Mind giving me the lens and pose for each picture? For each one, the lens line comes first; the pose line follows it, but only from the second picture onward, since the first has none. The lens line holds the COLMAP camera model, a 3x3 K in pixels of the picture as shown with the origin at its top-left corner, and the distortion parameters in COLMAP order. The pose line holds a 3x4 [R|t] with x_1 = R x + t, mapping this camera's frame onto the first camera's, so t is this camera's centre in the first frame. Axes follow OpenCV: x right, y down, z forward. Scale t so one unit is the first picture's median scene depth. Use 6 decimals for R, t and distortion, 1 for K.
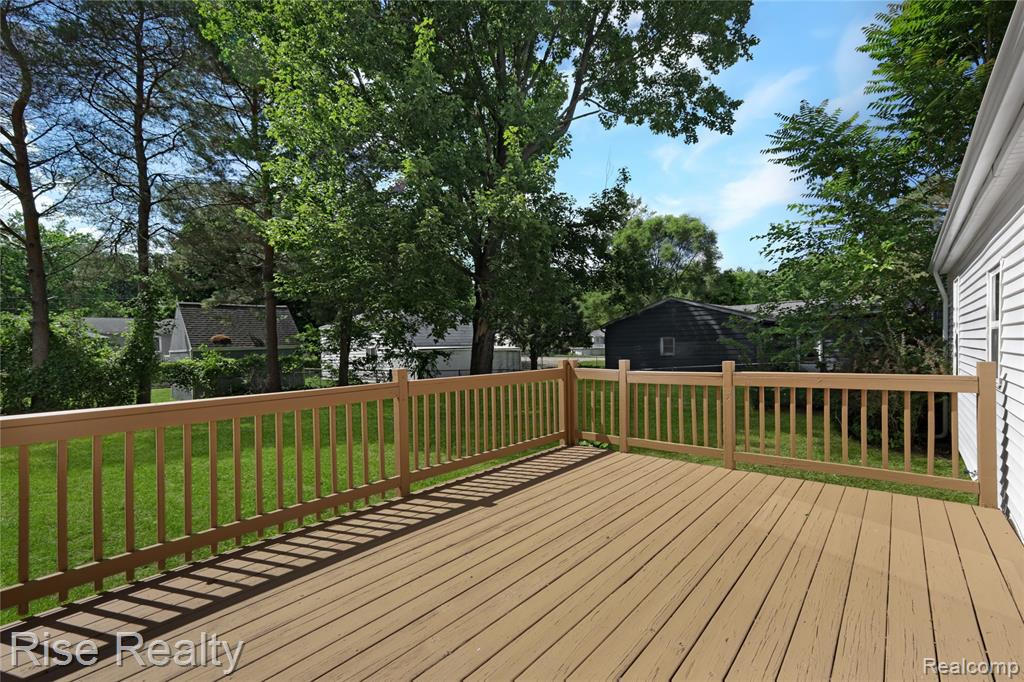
lens RADIAL K [[445.2, 0, 524.1], [0, 445.2, 339.0], [0, 0, 1]] dist [0.023028, 0.000238]
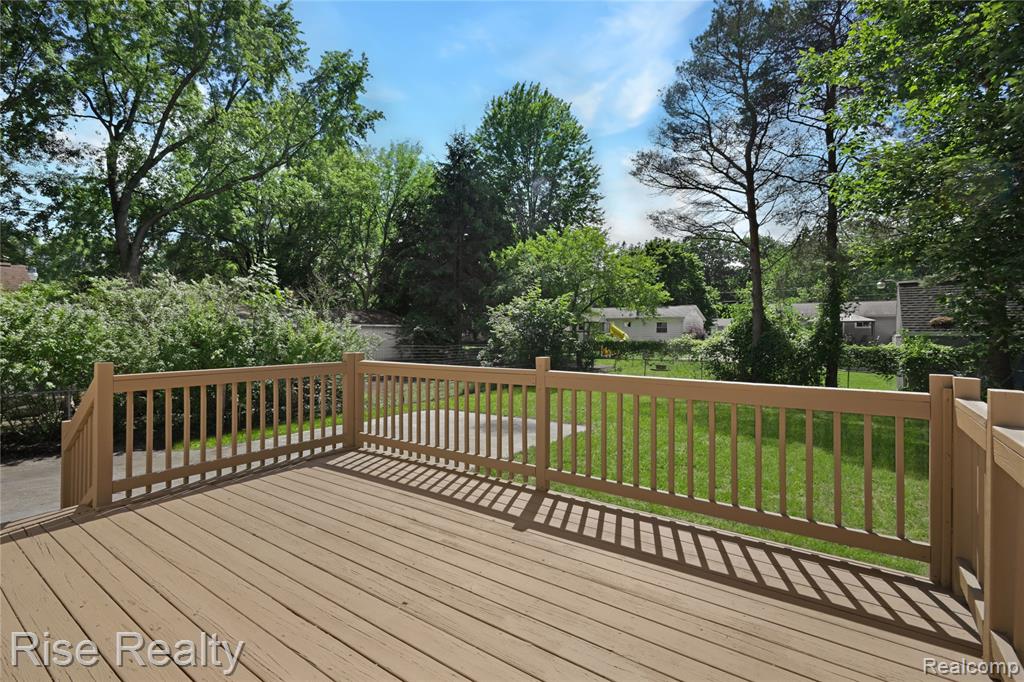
lens RADIAL K [[473.6, 0, 512.6], [0, 473.6, 329.0], [0, 0, 1]] dist [-0.000477, -0.000114]
pose [[0.088157, 0.009369, -0.996063, 0.737195], [0.005472, 0.999936, 0.009889, -0.003822], [0.996092, -0.006323, 0.088100, 0.854799]]
